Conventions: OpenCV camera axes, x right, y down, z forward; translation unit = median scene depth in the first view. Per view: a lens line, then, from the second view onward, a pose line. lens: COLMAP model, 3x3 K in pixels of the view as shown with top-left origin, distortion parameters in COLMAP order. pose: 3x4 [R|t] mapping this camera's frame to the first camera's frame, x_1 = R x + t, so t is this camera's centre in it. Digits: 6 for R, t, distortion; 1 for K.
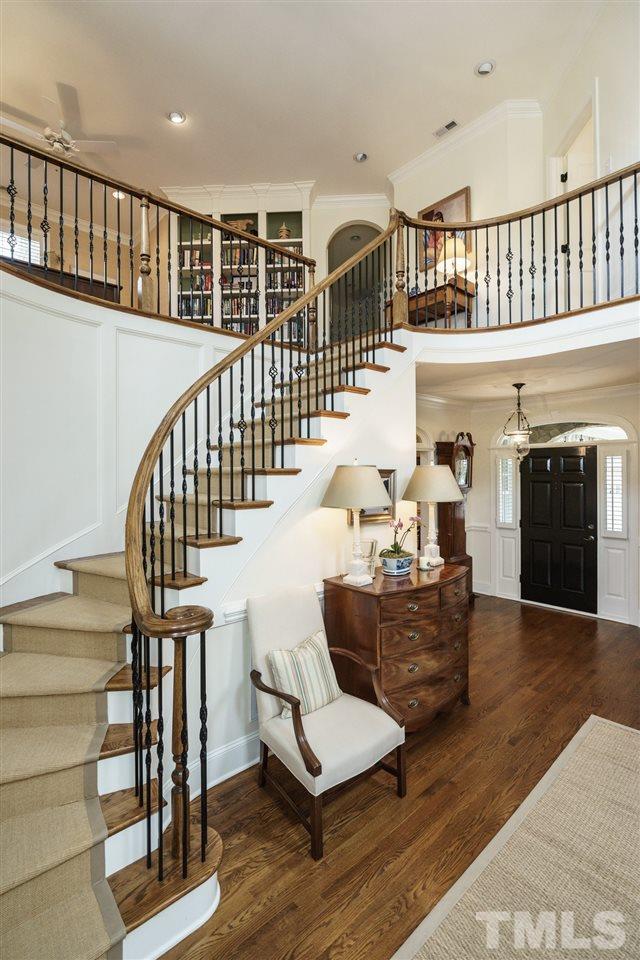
lens RADIAL K [[439.9, 0, 319.3], [0, 439.9, 479.7], [0, 0, 1]] dist [-0.004426, 0.001506]
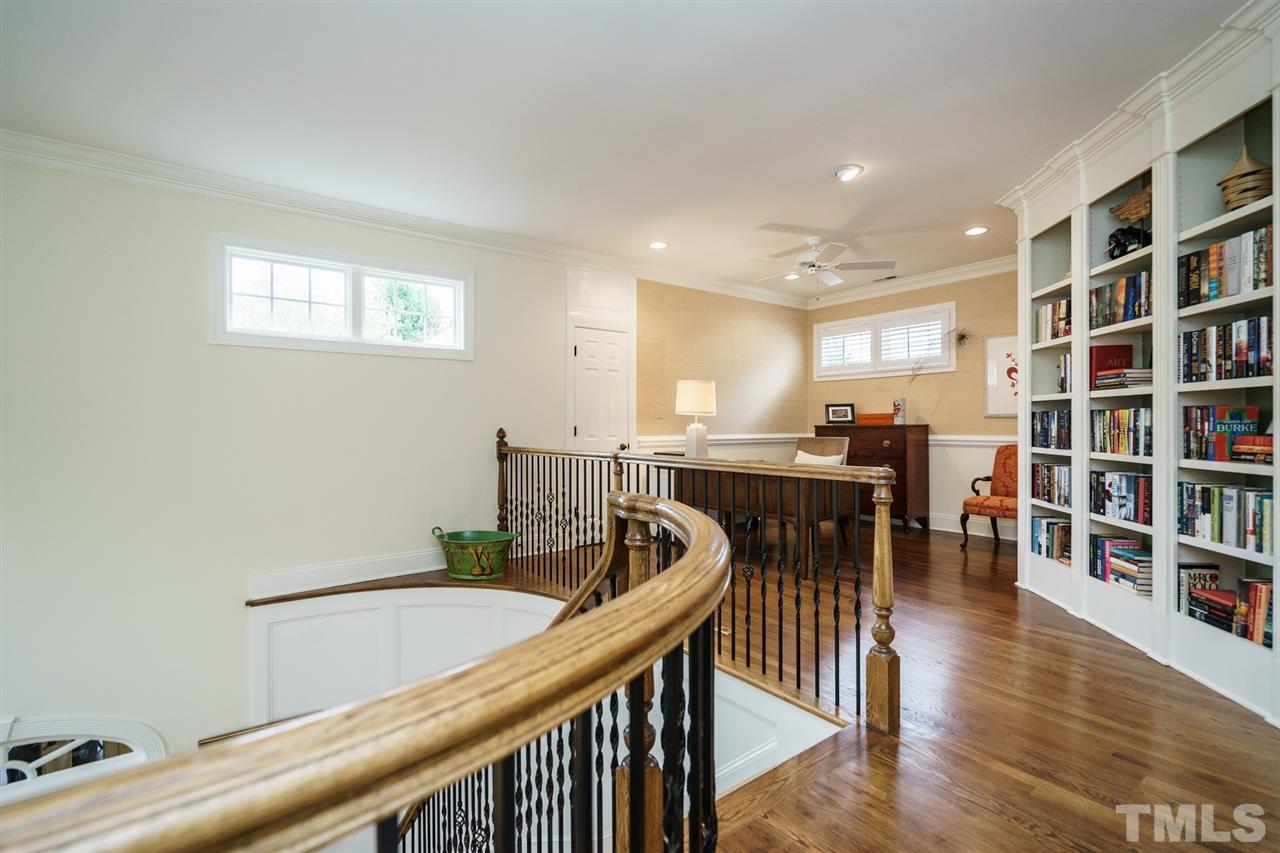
lens RADIAL K [[586.5, 0, 639.2], [0, 586.5, 425.6], [0, 0, 1]] dist [-0.004426, 0.001506]
pose [[-0.097688, 0.014322, -0.995114, 0.351082], [-0.010547, 0.999825, 0.015426, -0.402349], [0.995161, 0.012002, -0.097520, 0.638479]]
